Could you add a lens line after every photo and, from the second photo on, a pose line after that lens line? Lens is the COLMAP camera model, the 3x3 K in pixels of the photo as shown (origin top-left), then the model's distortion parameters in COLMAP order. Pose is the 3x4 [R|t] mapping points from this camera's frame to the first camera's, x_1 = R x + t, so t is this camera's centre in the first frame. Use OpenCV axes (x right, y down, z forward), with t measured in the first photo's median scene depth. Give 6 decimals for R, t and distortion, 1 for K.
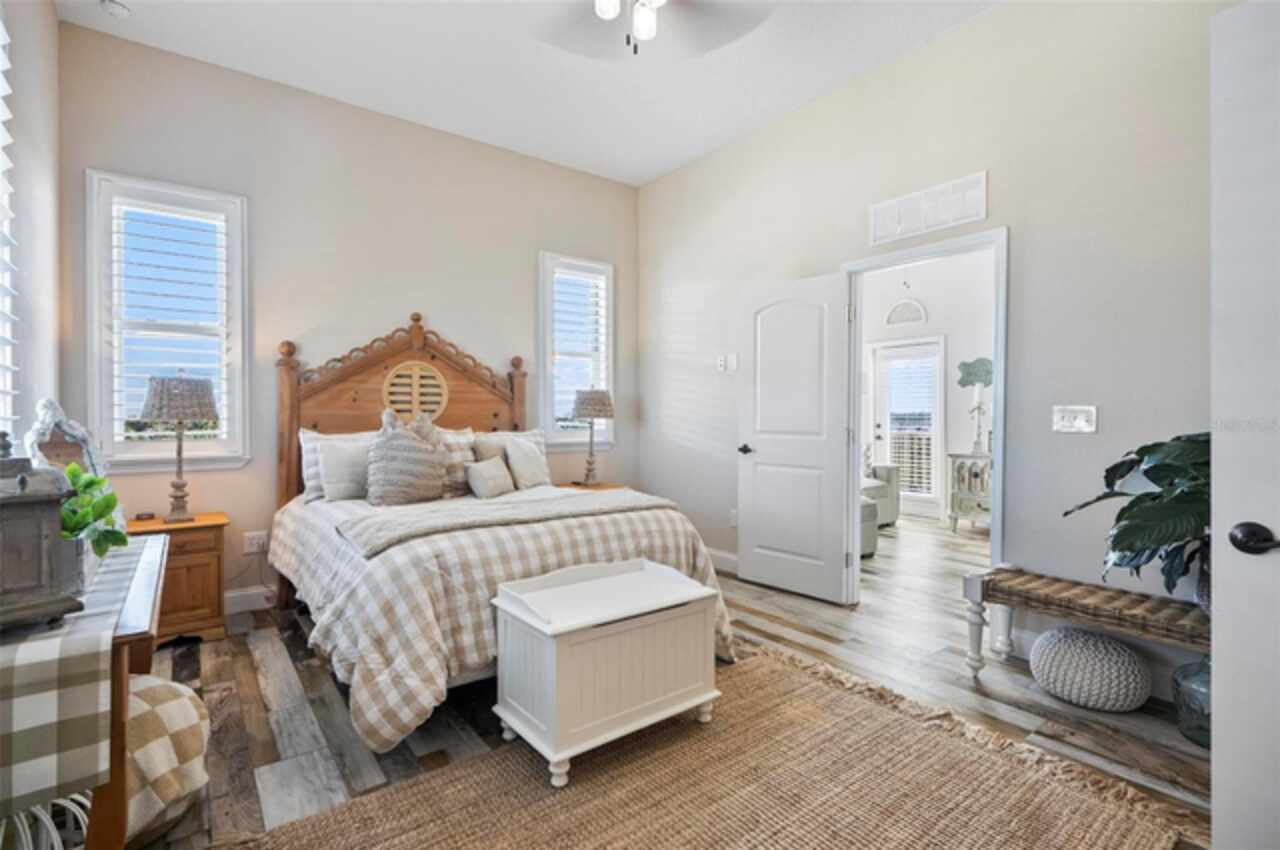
lens RADIAL K [[601.5, 0, 640.0], [0, 601.5, 425.0], [0, 0, 1]] dist [-0.000625, -0.000026]
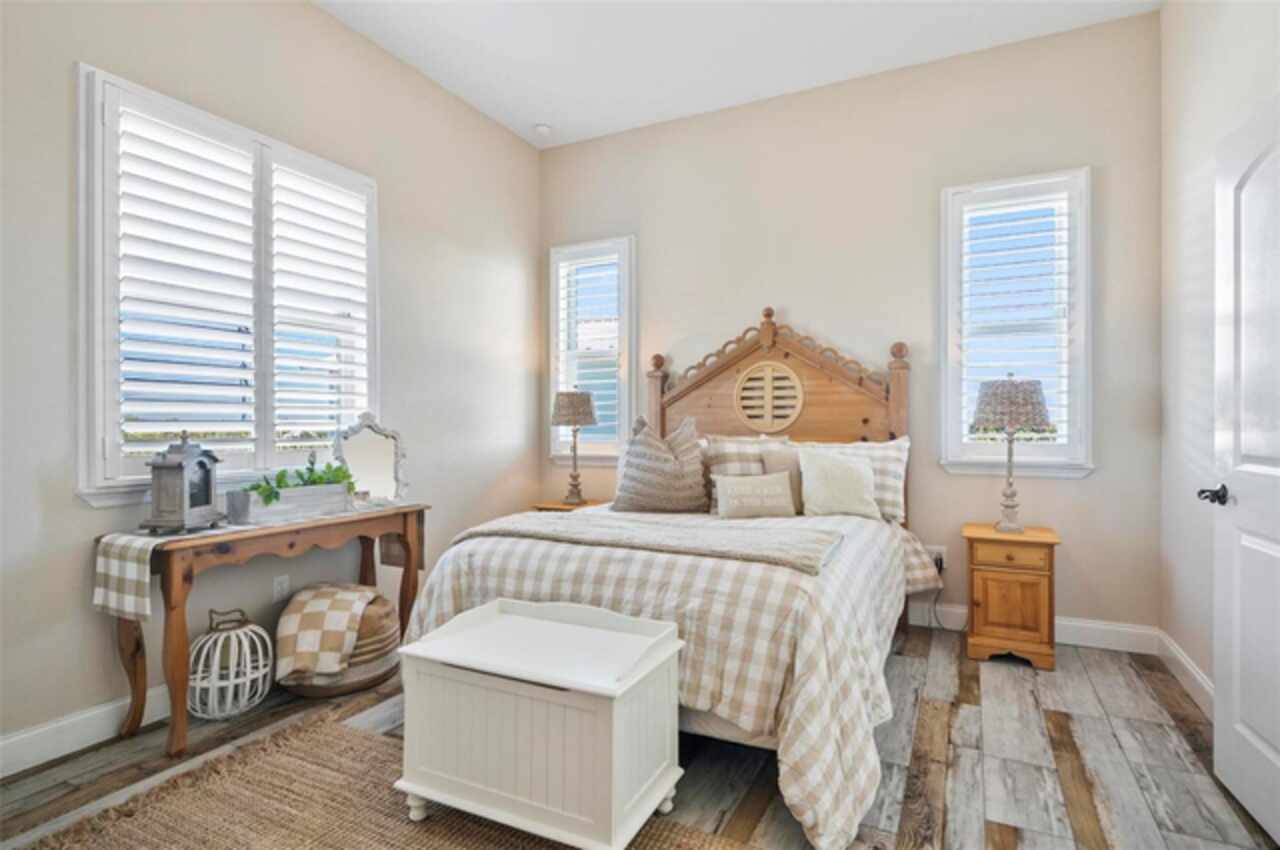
lens RADIAL K [[655.8, 0, 640.0], [0, 655.8, 425.0], [0, 0, 1]] dist [-0.002491, -0.000235]
pose [[0.442455, 0.003212, -0.896785, 0.433695], [-0.011662, 0.999930, -0.002173, -0.006108], [0.896715, 0.011419, 0.442461, 0.397420]]
